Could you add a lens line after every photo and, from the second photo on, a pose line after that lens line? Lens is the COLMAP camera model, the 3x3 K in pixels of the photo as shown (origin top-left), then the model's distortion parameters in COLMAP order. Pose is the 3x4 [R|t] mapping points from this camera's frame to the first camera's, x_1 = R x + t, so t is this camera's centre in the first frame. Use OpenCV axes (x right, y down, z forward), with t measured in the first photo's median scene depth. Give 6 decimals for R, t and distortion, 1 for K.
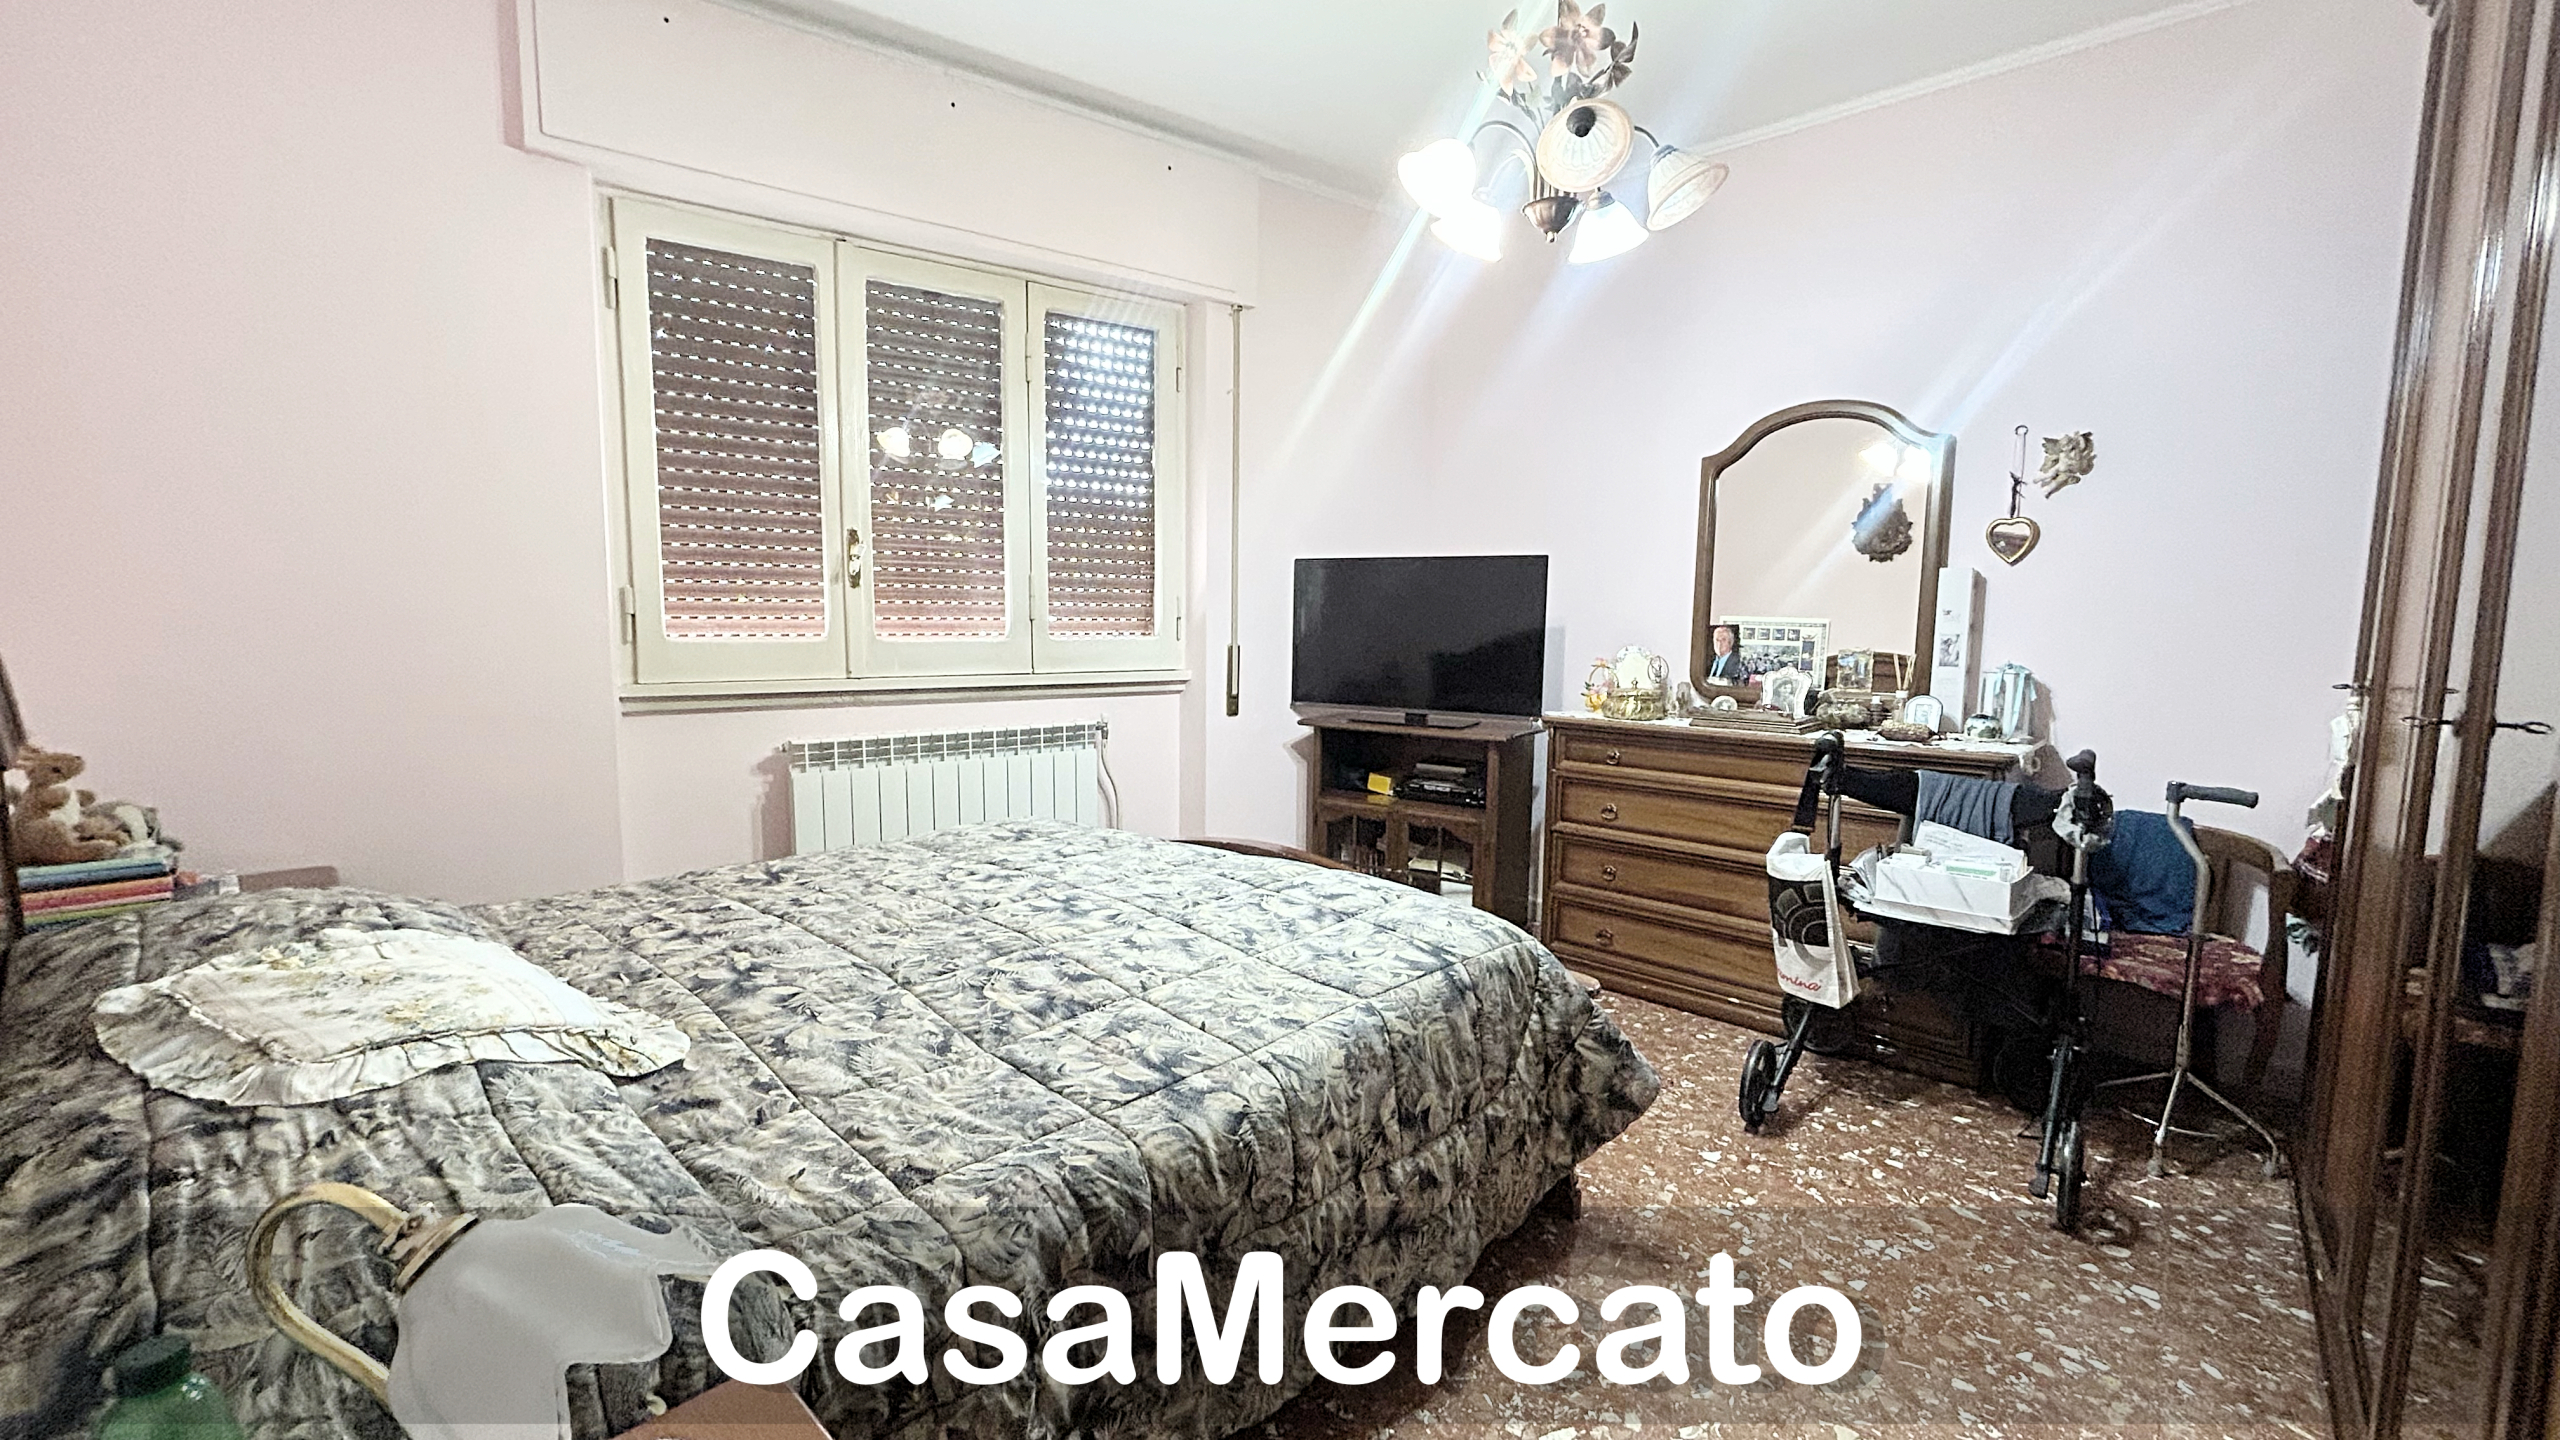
lens RADIAL K [[1026.0, 0, 1273.1], [0, 1026.0, 714.4], [0, 0, 1]] dist [-0.001700, 0.000643]
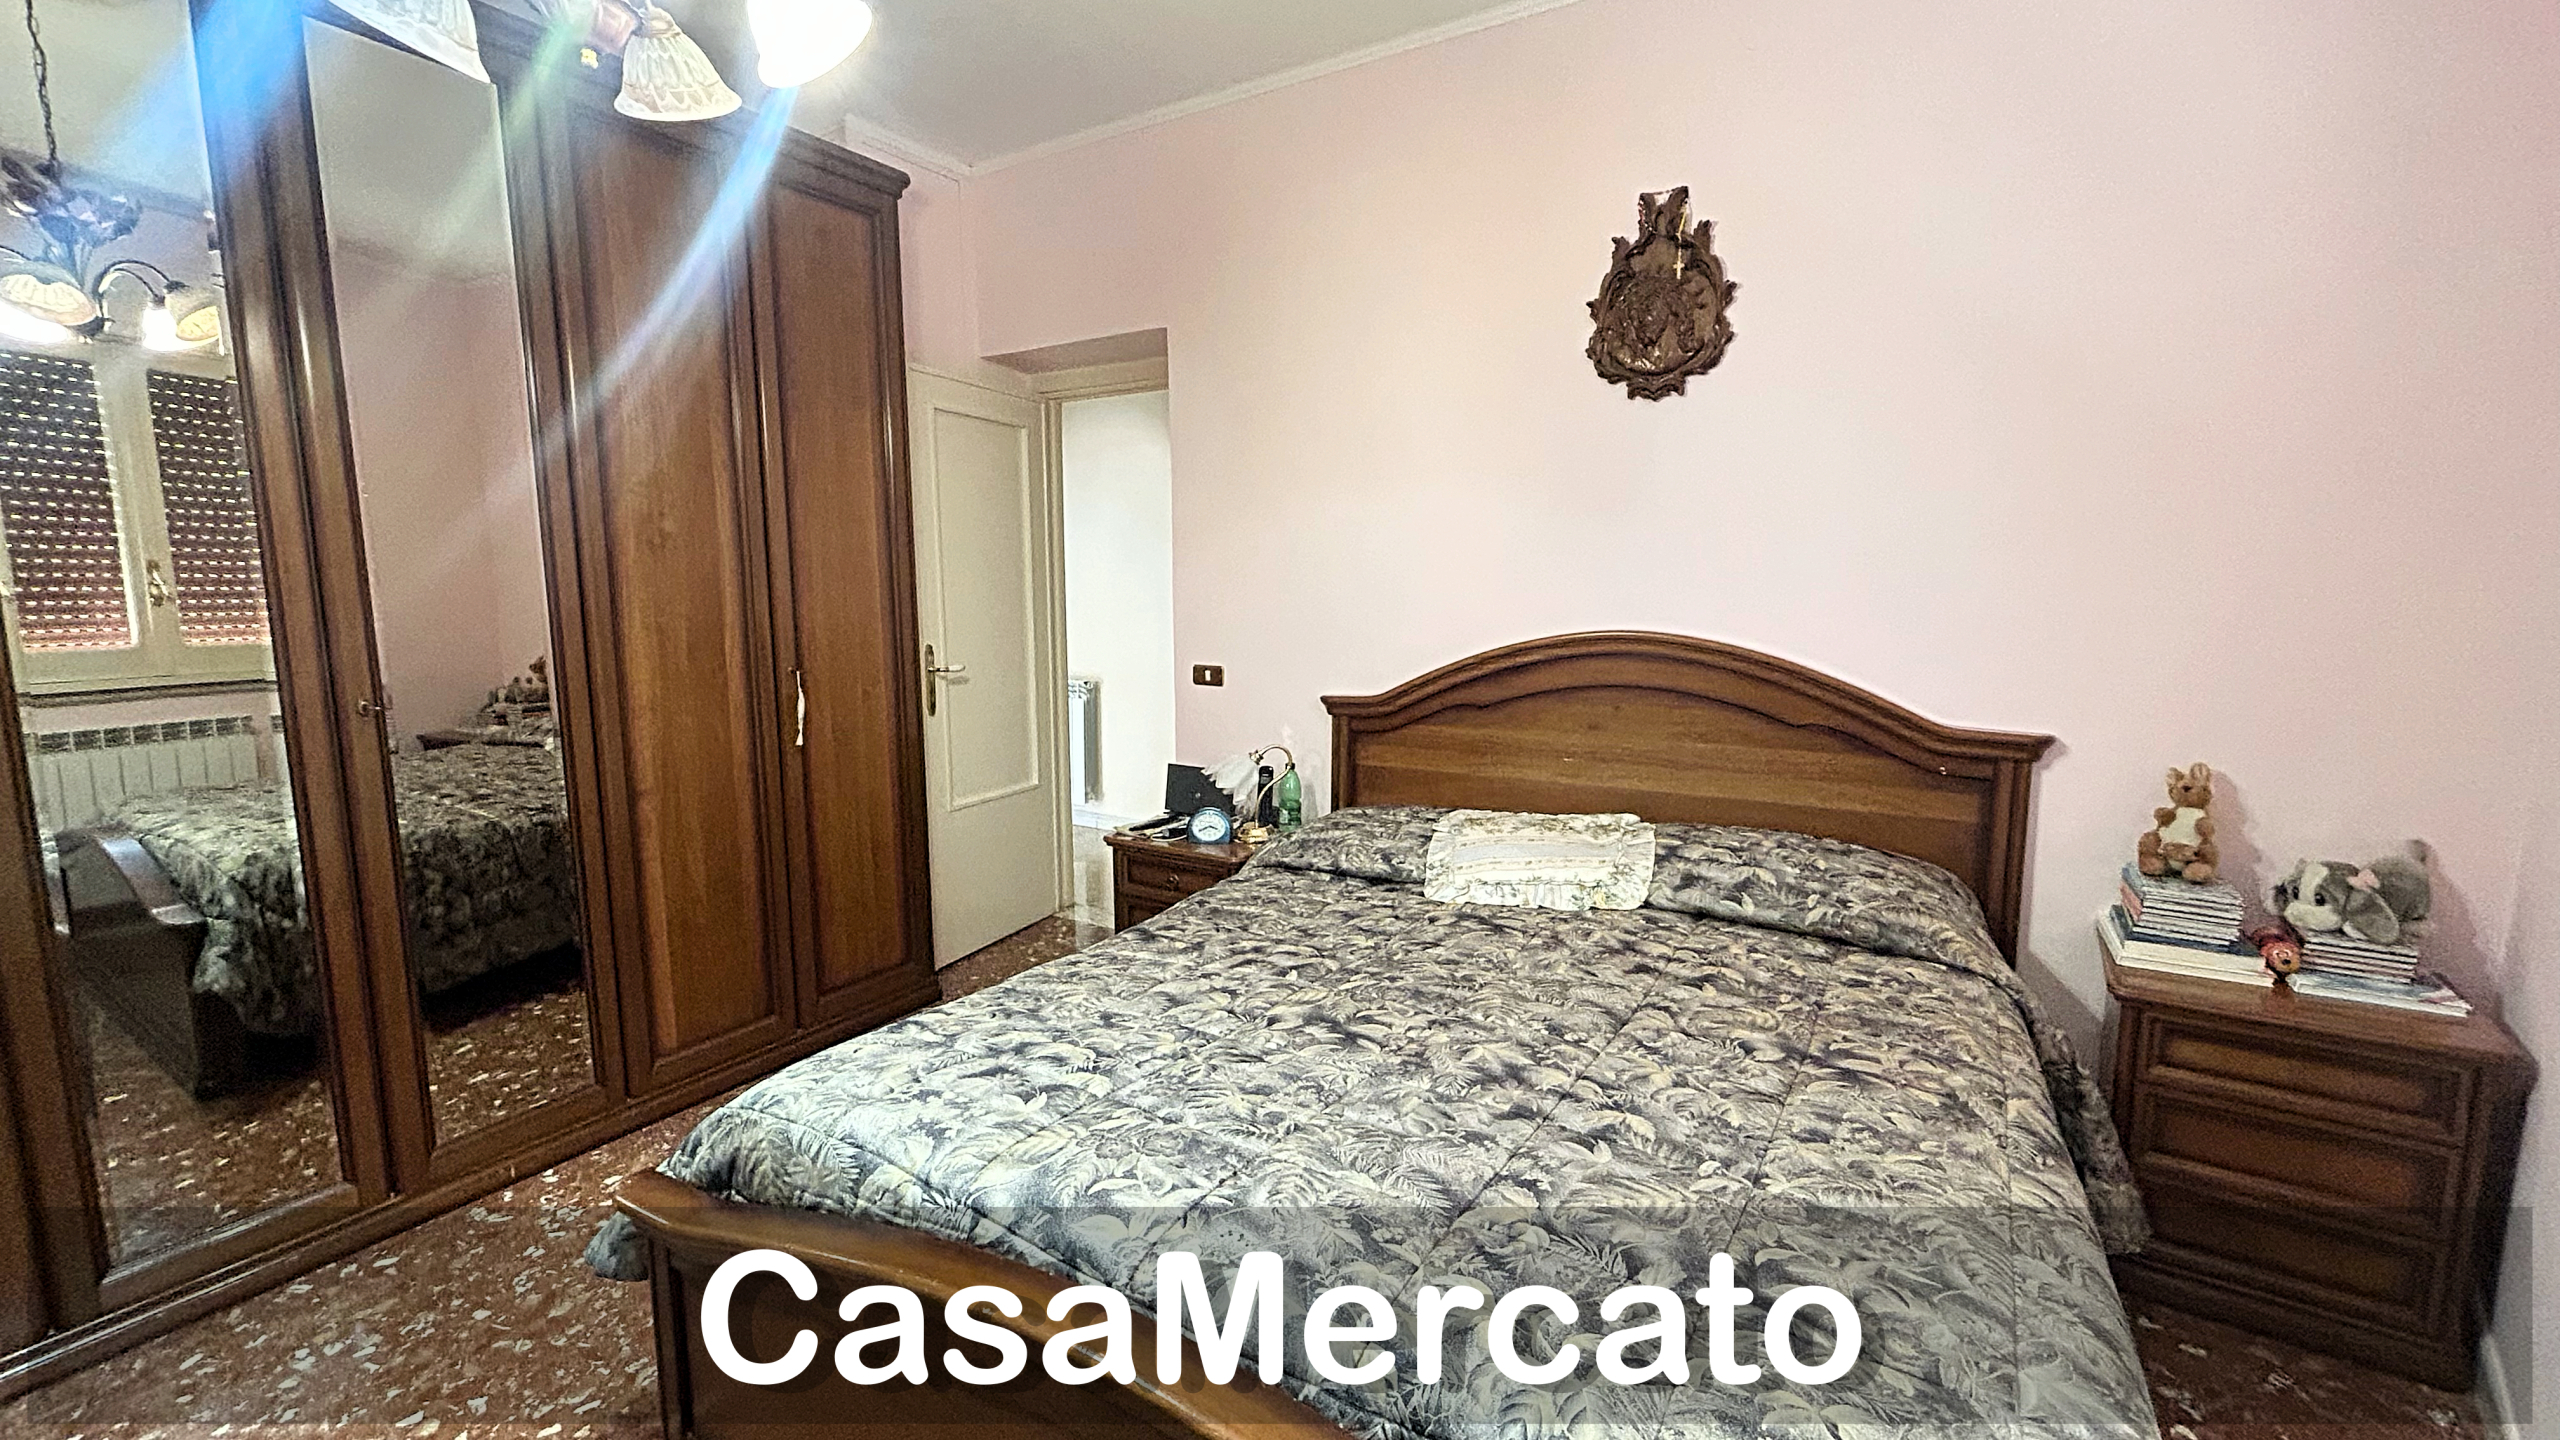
lens RADIAL K [[1026.0, 0, 1282.9], [0, 1026.0, 723.7], [0, 0, 1]] dist [-0.001700, 0.000643]
pose [[-0.982173, 0.015794, -0.187314, -0.005764], [-0.028323, 0.972655, 0.230522, -0.145582], [0.185833, 0.231717, -0.954868, 1.069983]]
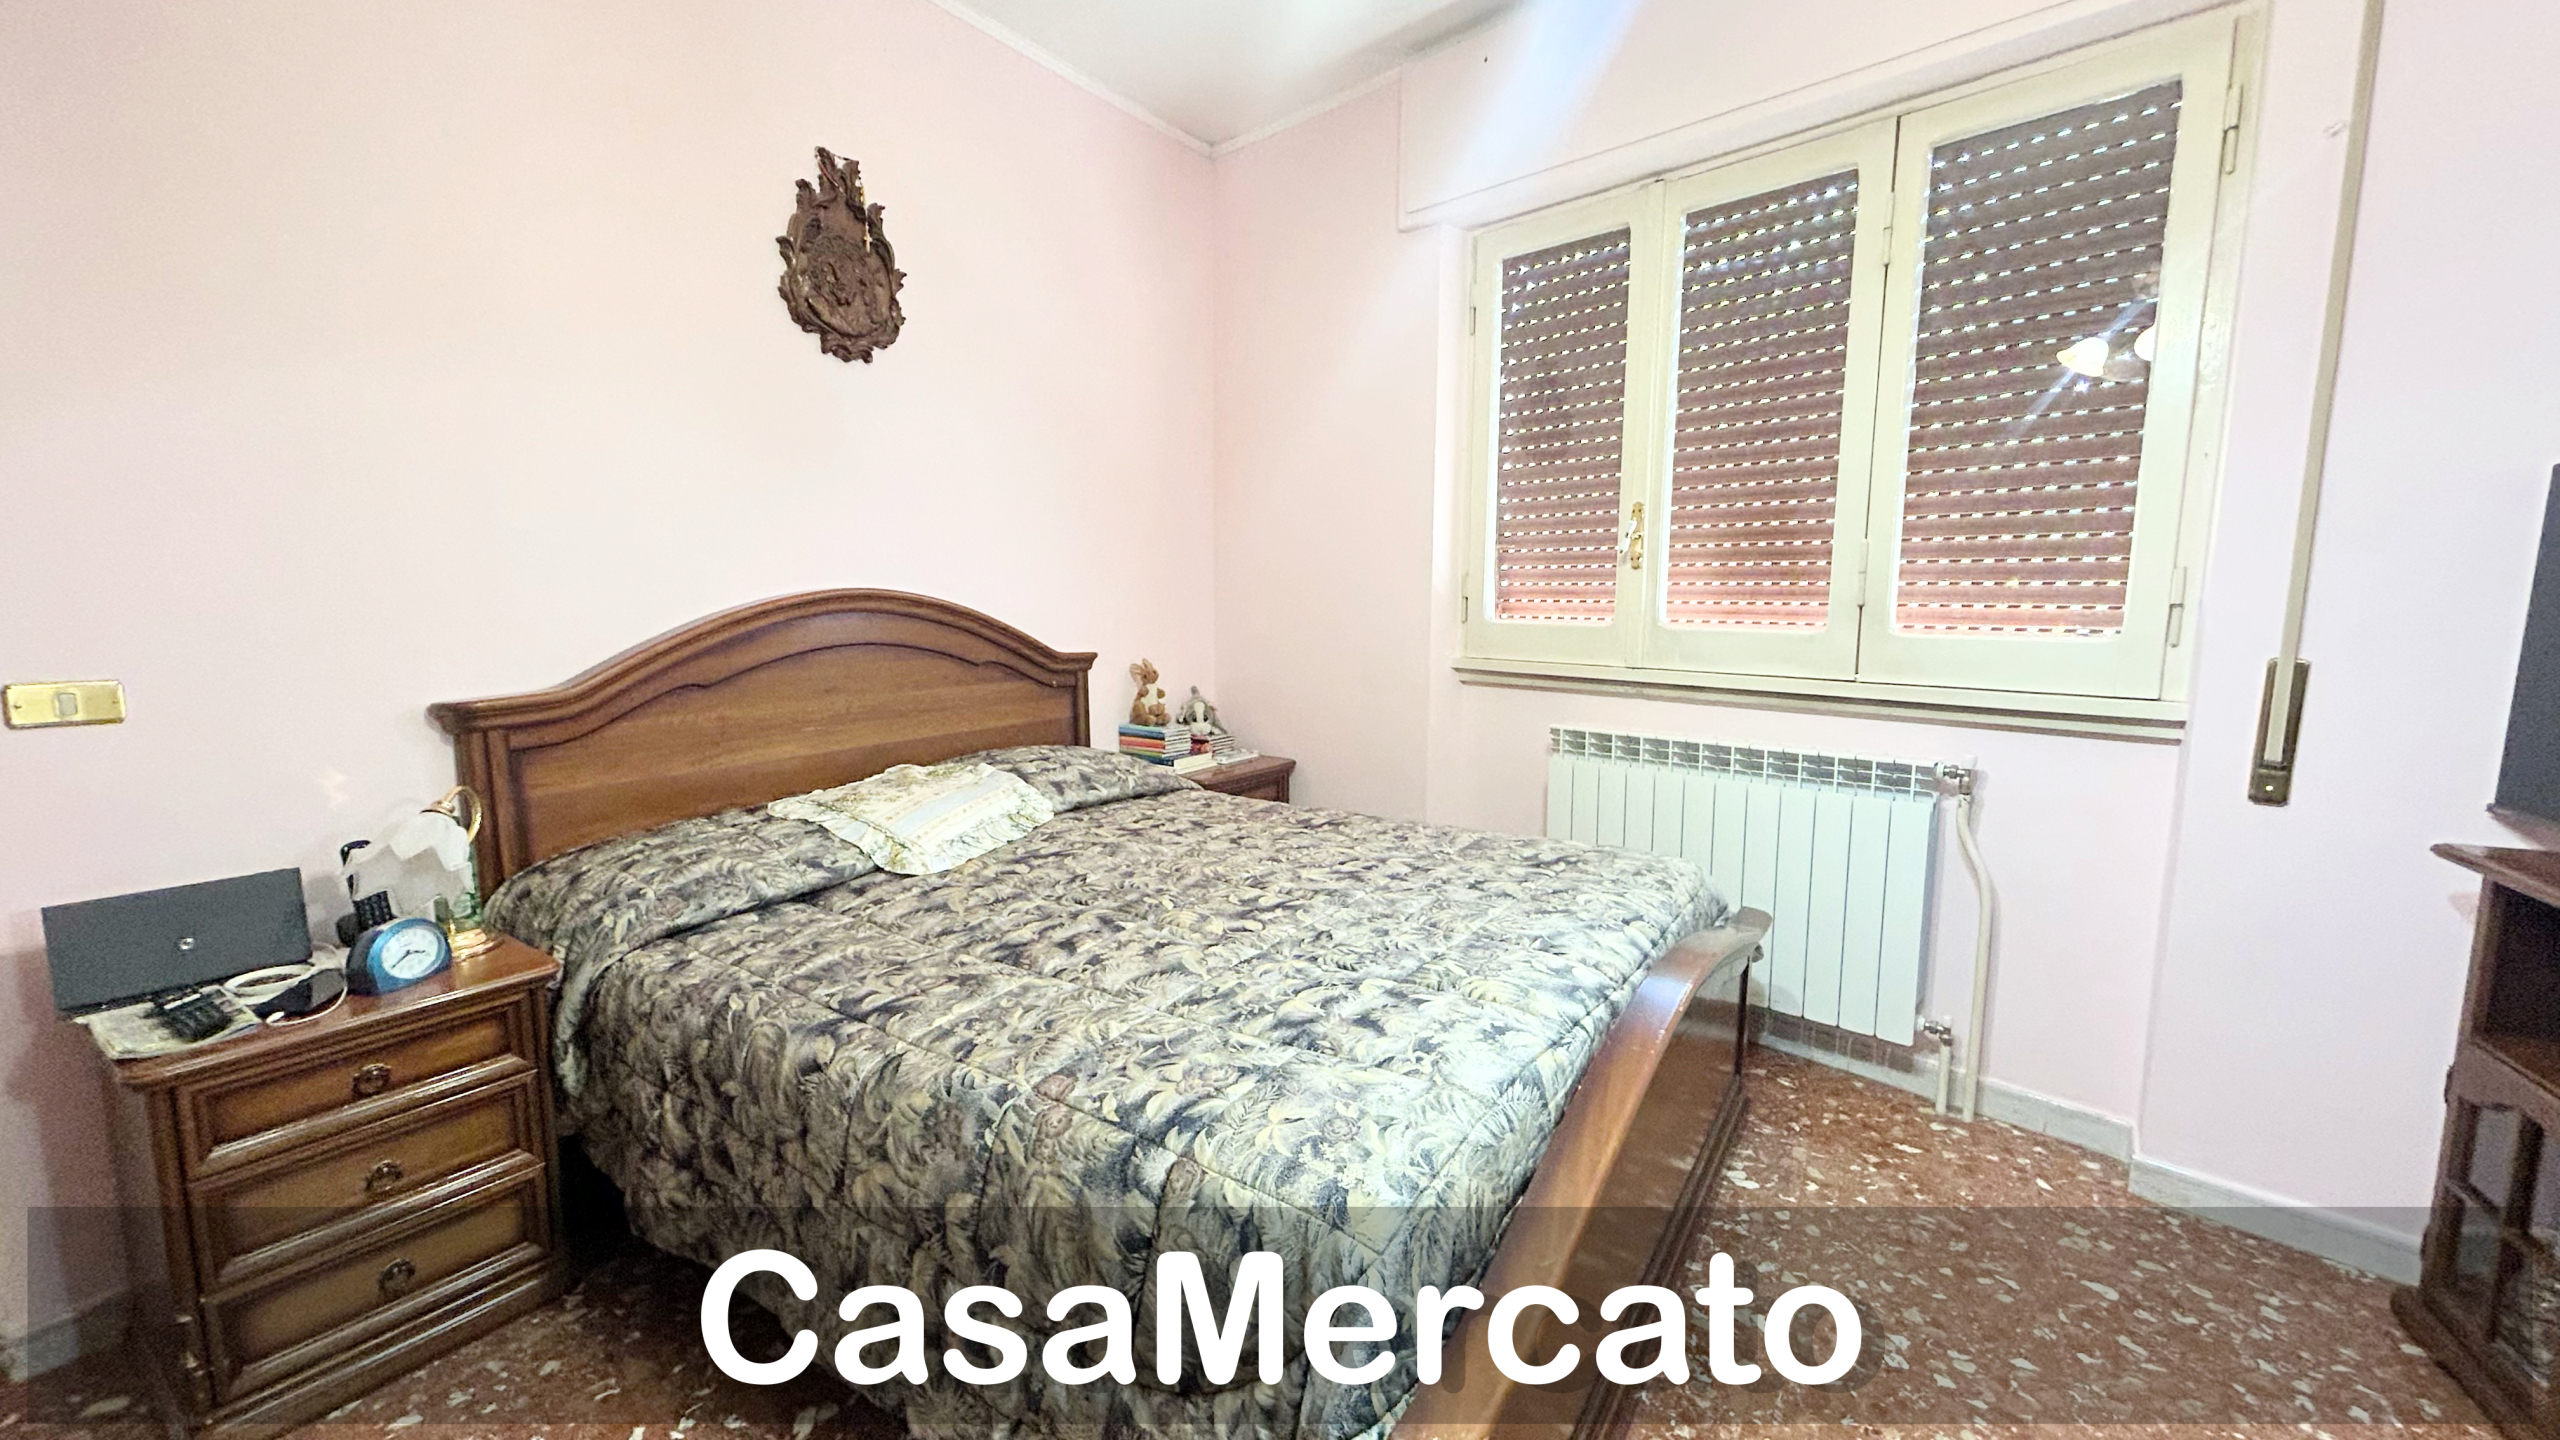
lens RADIAL K [[1026.0, 0, 1278.1], [0, 1026.0, 714.9], [0, 0, 1]] dist [-0.001700, 0.000643]
pose [[0.154743, 0.110721, -0.981731, 0.435246], [-0.099287, 0.990412, 0.096050, -0.048937], [0.982953, 0.082610, 0.164252, 0.528625]]
